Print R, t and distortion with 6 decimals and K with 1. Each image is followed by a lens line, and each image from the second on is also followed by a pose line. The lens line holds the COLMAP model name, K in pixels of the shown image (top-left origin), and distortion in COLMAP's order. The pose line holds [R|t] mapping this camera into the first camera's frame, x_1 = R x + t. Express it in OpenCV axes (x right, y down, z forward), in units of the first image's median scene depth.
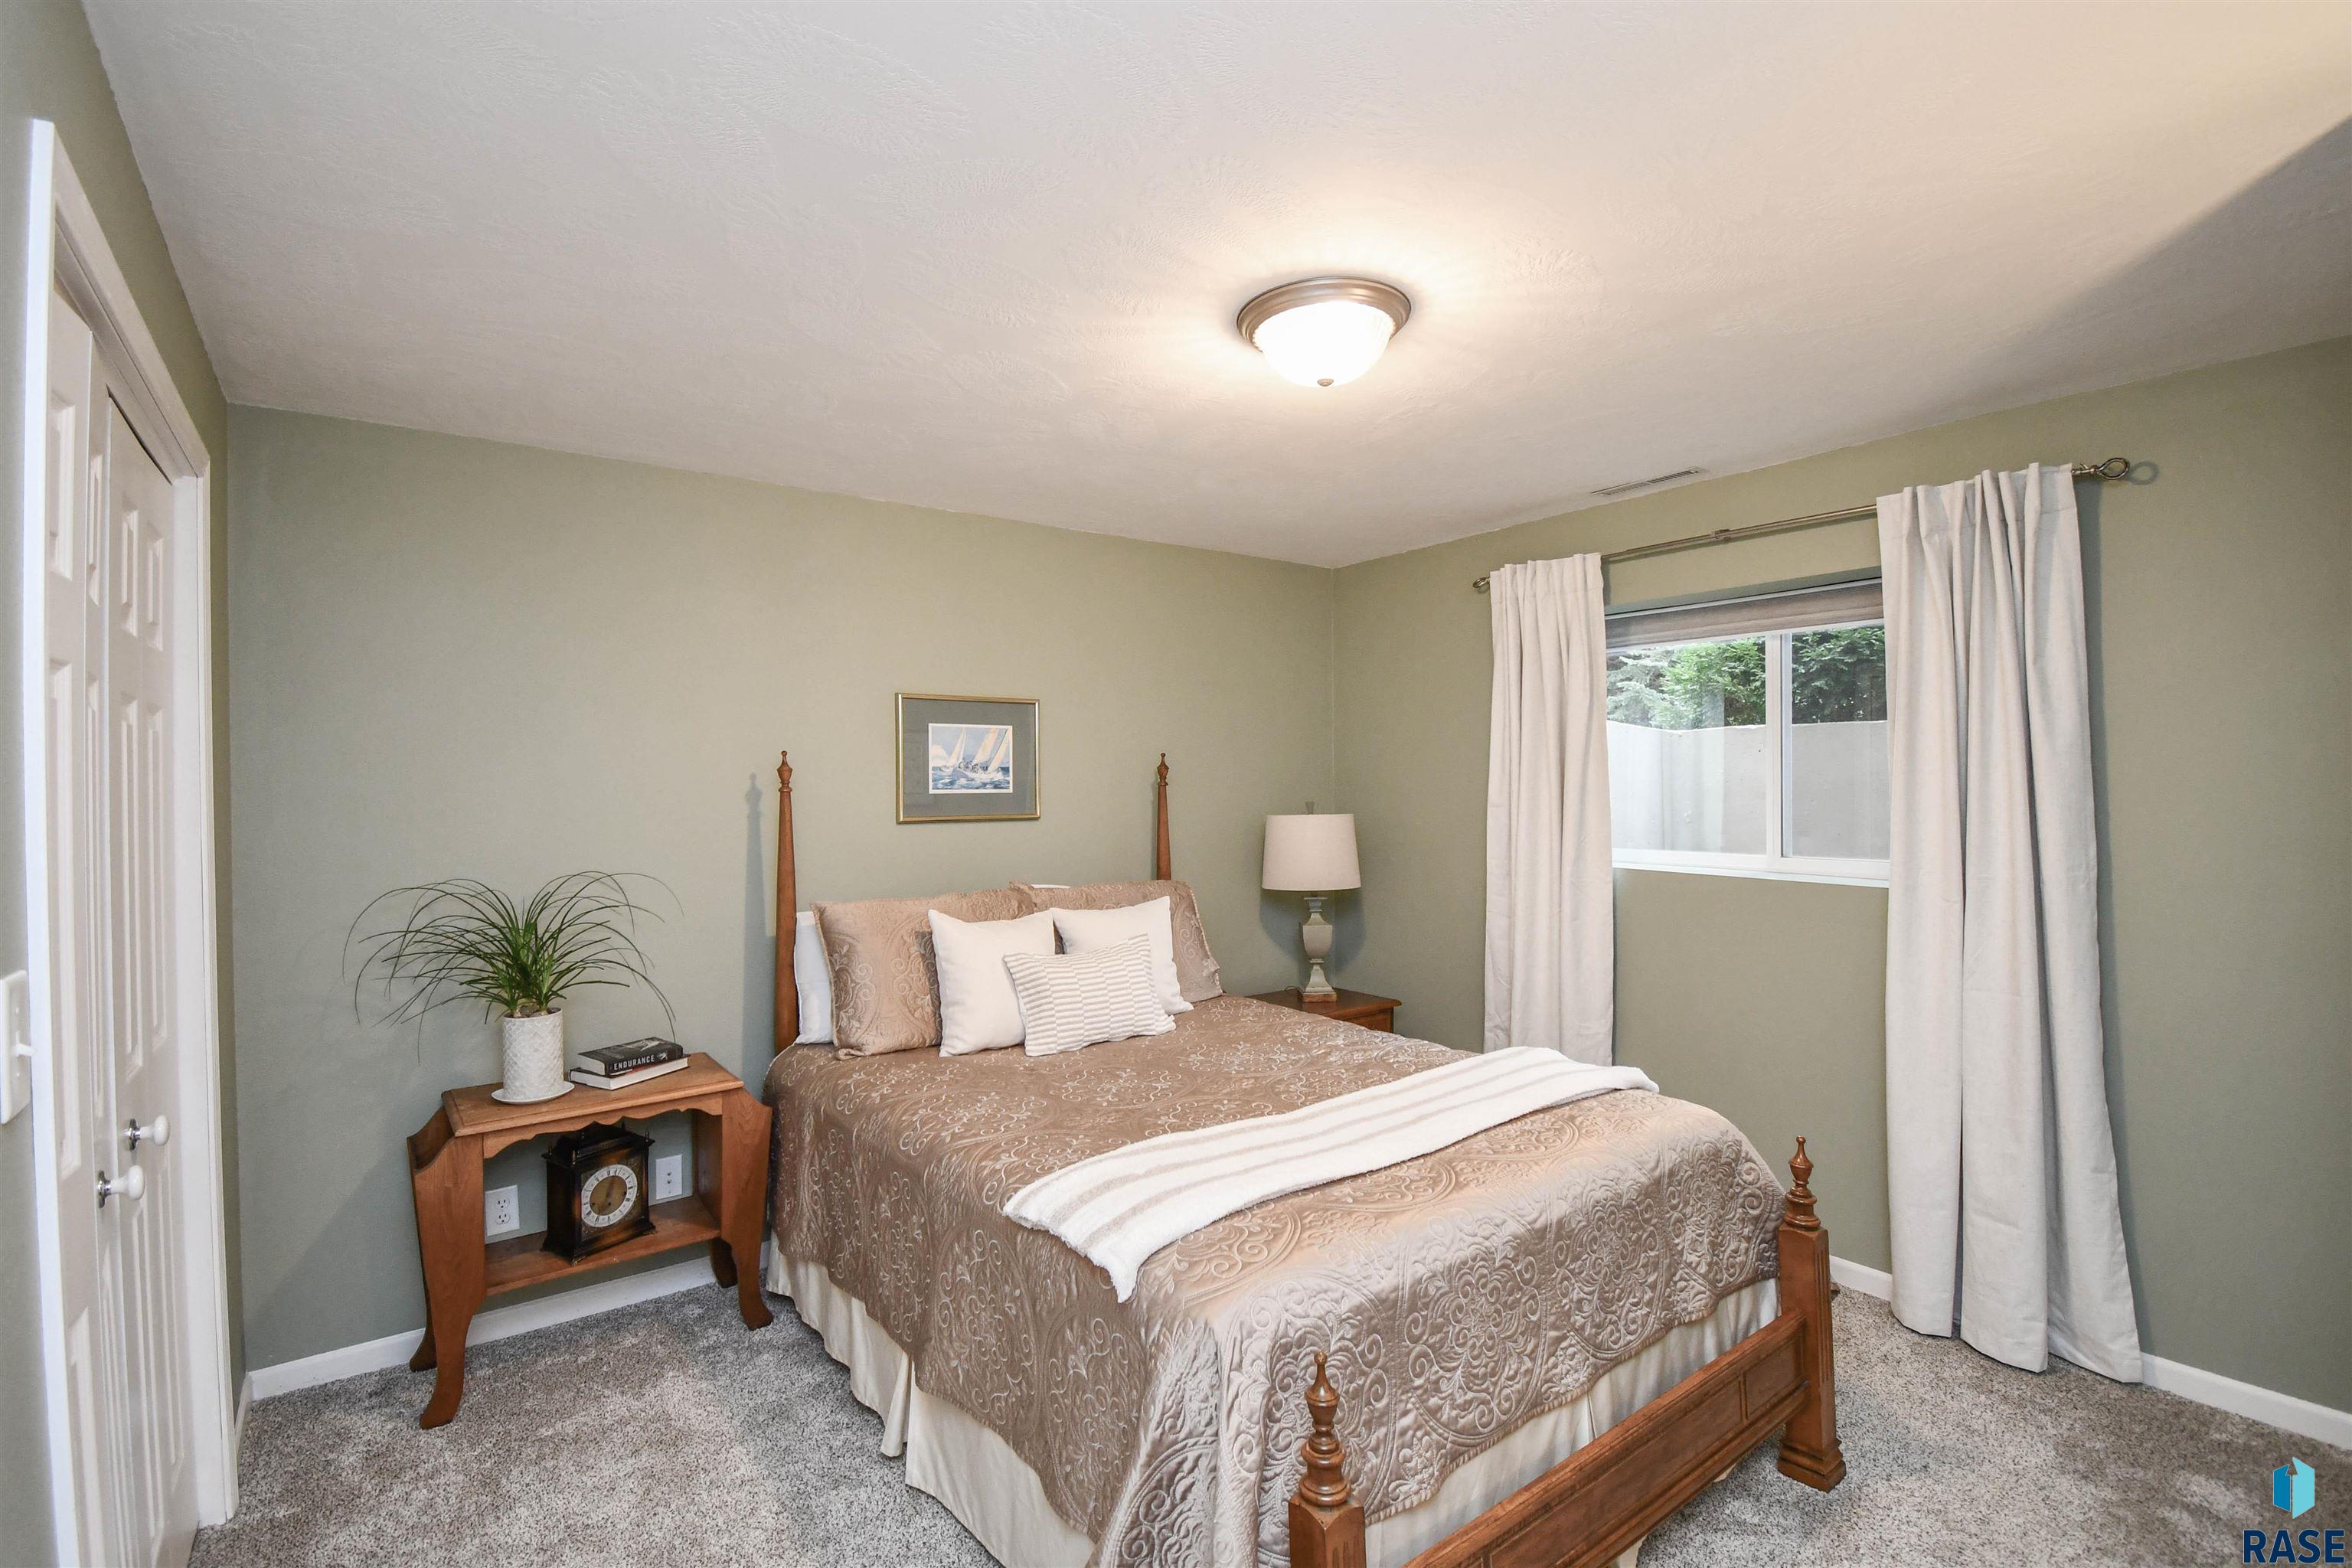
lens RADIAL K [[1057.9, 0, 1178.0], [0, 1057.9, 788.5], [0, 0, 1]] dist [-0.013677, -0.005295]
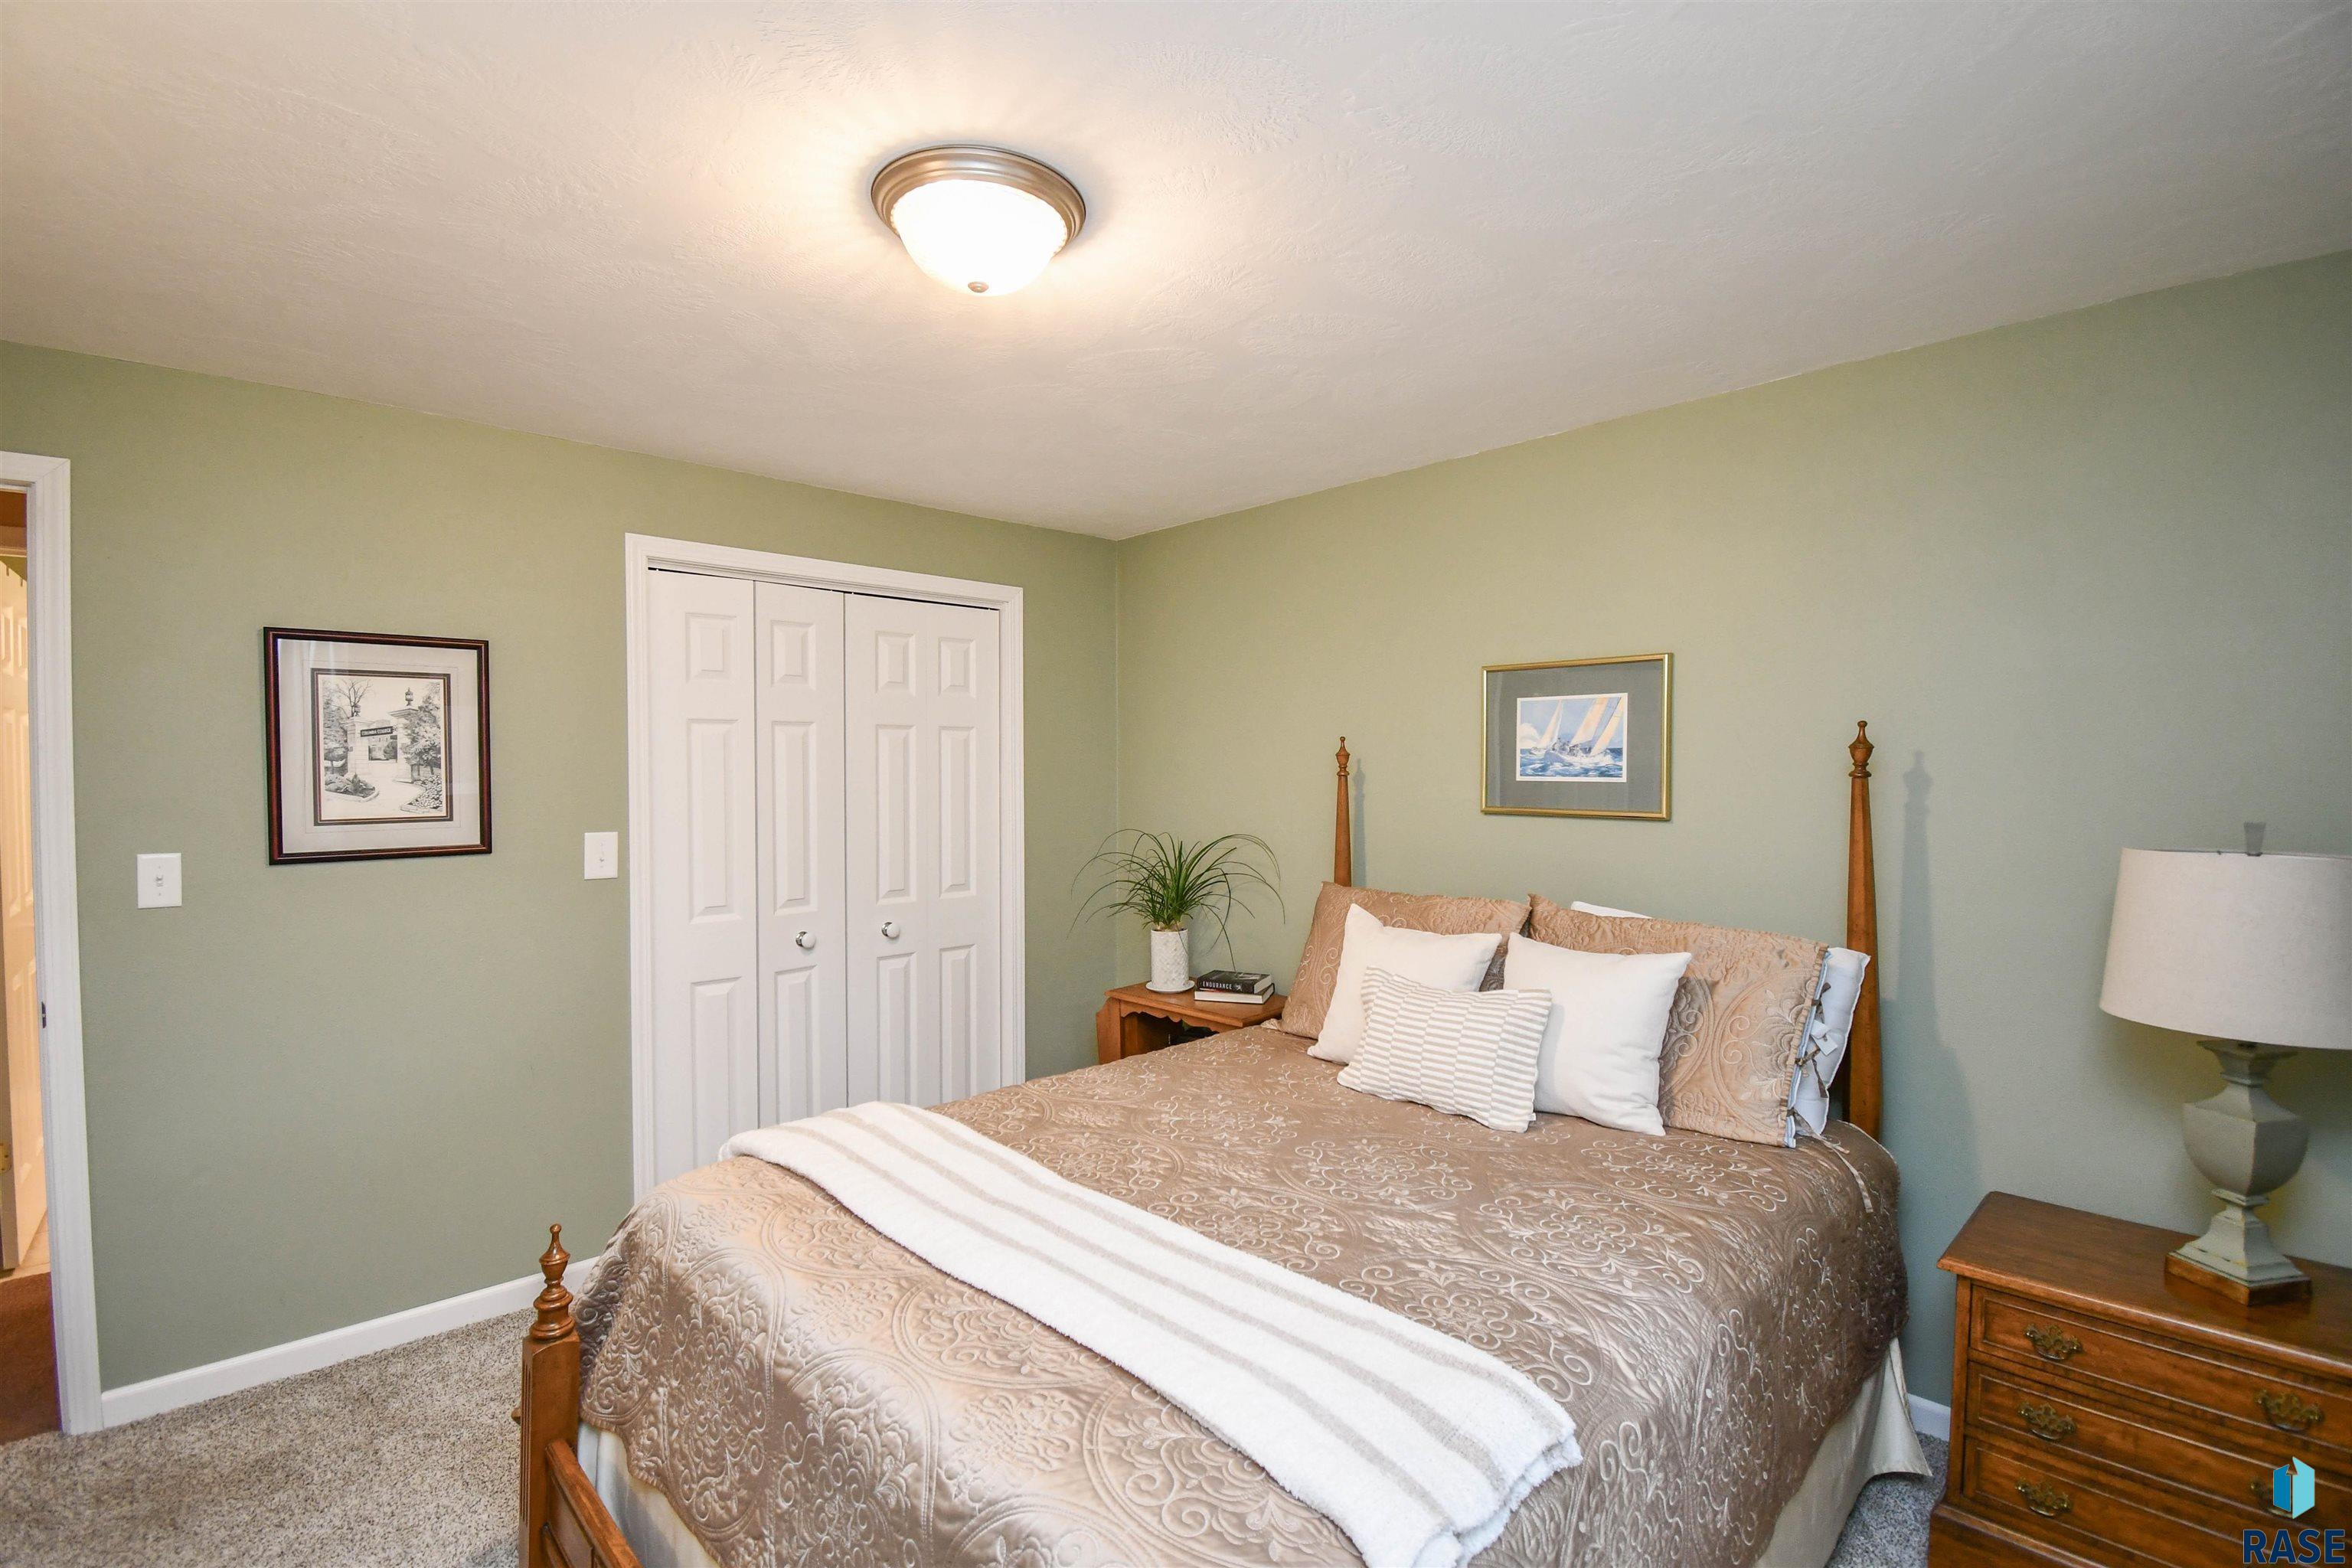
lens RADIAL K [[1057.9, 0, 1175.5], [0, 1057.9, 785.2], [0, 0, 1]] dist [-0.013677, -0.005295]
pose [[0.117383, 0.030735, -0.992611, 0.576669], [-0.003721, 0.999528, 0.030509, -0.016147], [0.993080, 0.000112, 0.117442, 0.619637]]
